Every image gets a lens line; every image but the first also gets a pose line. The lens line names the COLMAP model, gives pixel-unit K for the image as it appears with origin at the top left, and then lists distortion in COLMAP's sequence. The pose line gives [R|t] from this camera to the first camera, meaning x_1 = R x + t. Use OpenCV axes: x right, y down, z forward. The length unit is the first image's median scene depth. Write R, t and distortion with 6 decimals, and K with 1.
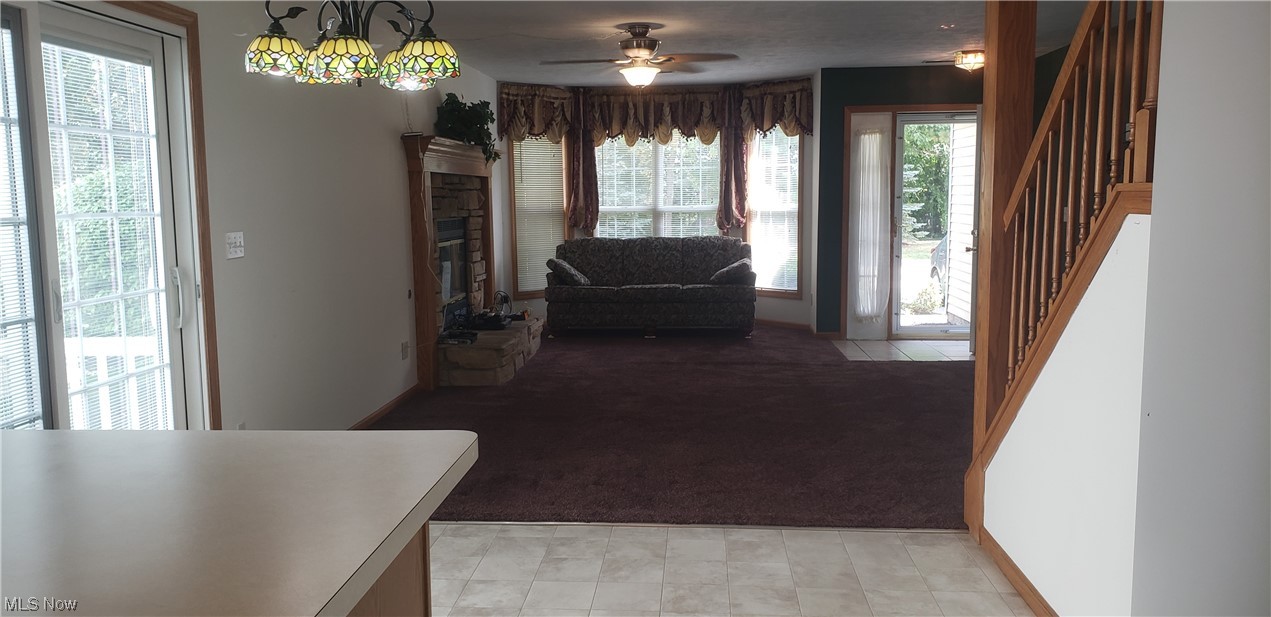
lens RADIAL K [[973.9, 0, 635.5], [0, 973.9, 308.5], [0, 0, 1]] dist [0.228440, -0.748488]
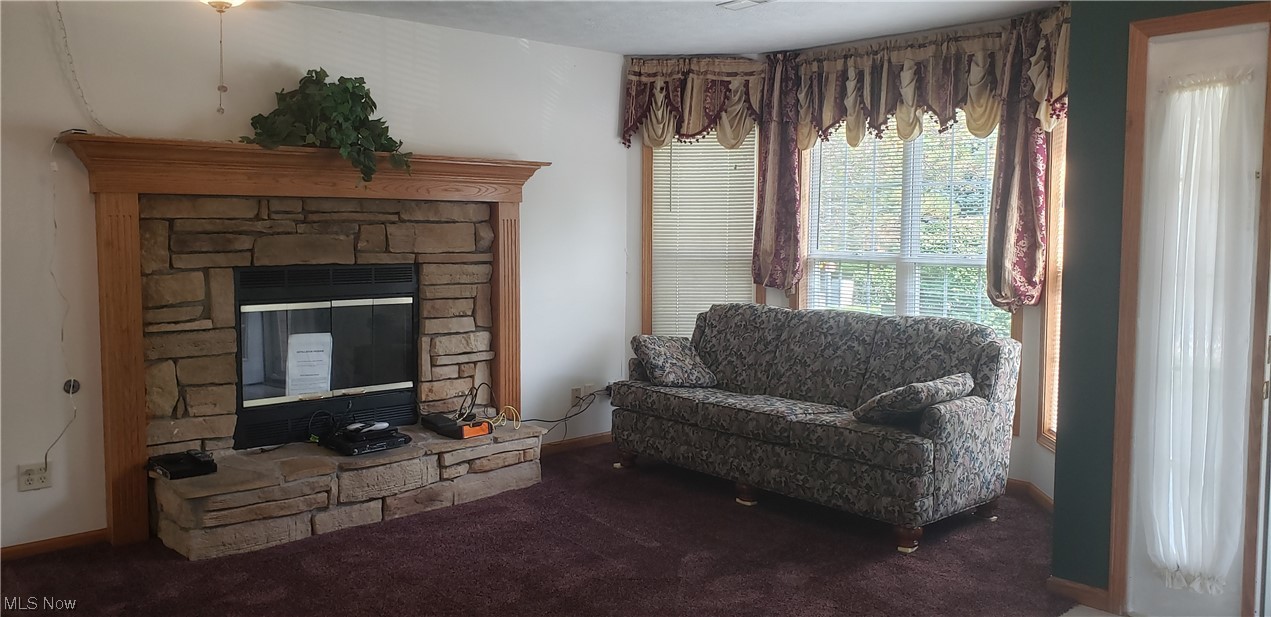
lens RADIAL K [[978.9, 0, 635.5], [0, 978.9, 308.5], [0, 0, 1]] dist [0.005551, -0.000584]
pose [[0.702110, 0.075914, -0.708010, 0.332172], [-0.094567, 0.995434, 0.012953, -0.073472], [0.705761, 0.057860, 0.706083, 0.555625]]
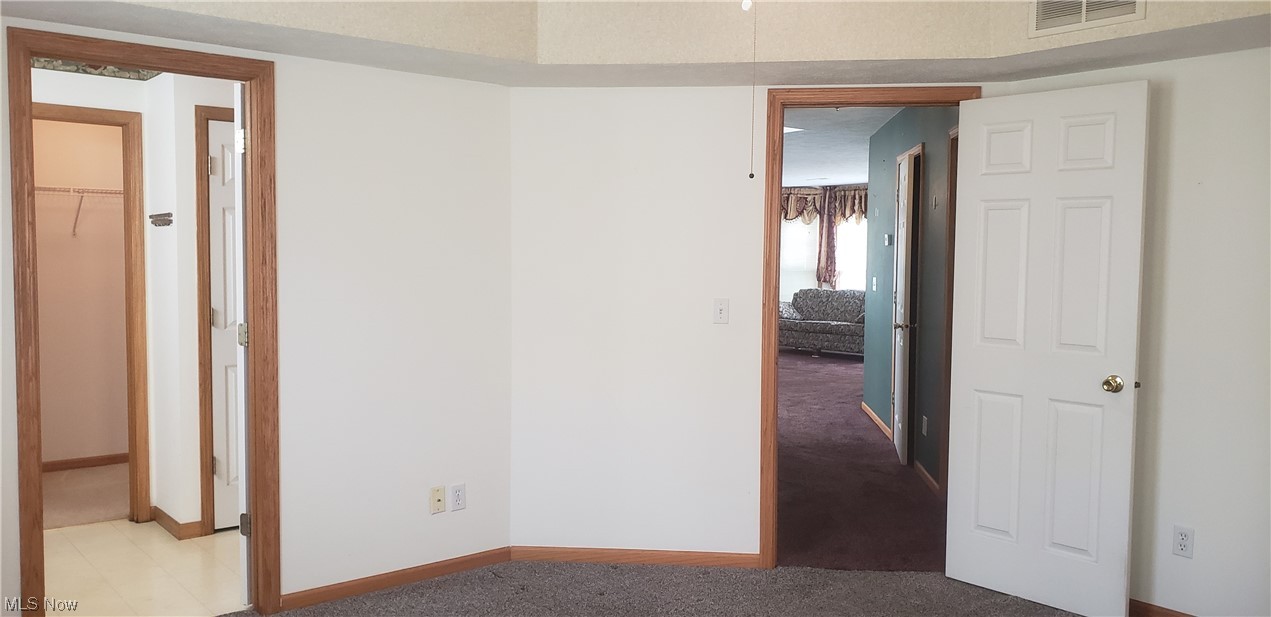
lens RADIAL K [[973.9, 0, 635.5], [0, 973.9, 308.5], [0, 0, 1]] dist [0.228440, -0.748488]
pose [[0.668040, 0.055609, -0.742044, 0.893912], [-0.096660, 0.995240, -0.012437, 0.002087], [0.737820, 0.080034, 0.670235, -0.187279]]
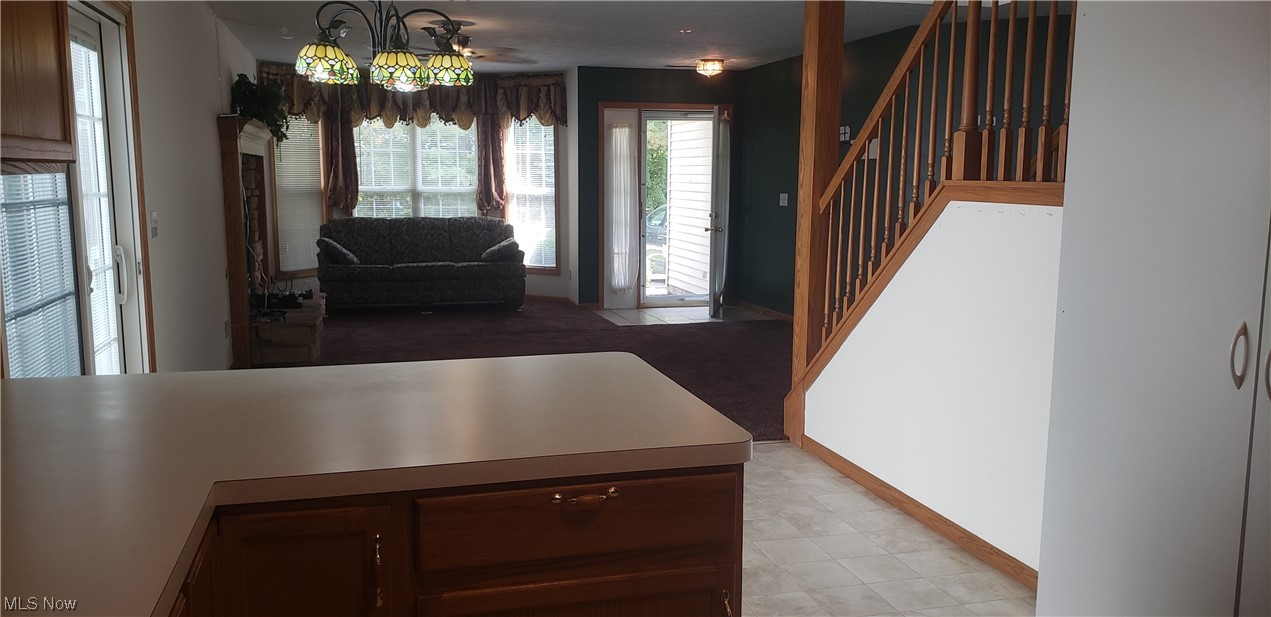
lens RADIAL K [[973.9, 0, 635.5], [0, 973.9, 308.5], [0, 0, 1]] dist [0.228440, -0.748488]
pose [[0.943054, -0.030158, 0.331271, -0.117519], [0.024034, 0.999456, 0.022569, 0.005889], [-0.331772, -0.013322, 0.943266, -0.067131]]
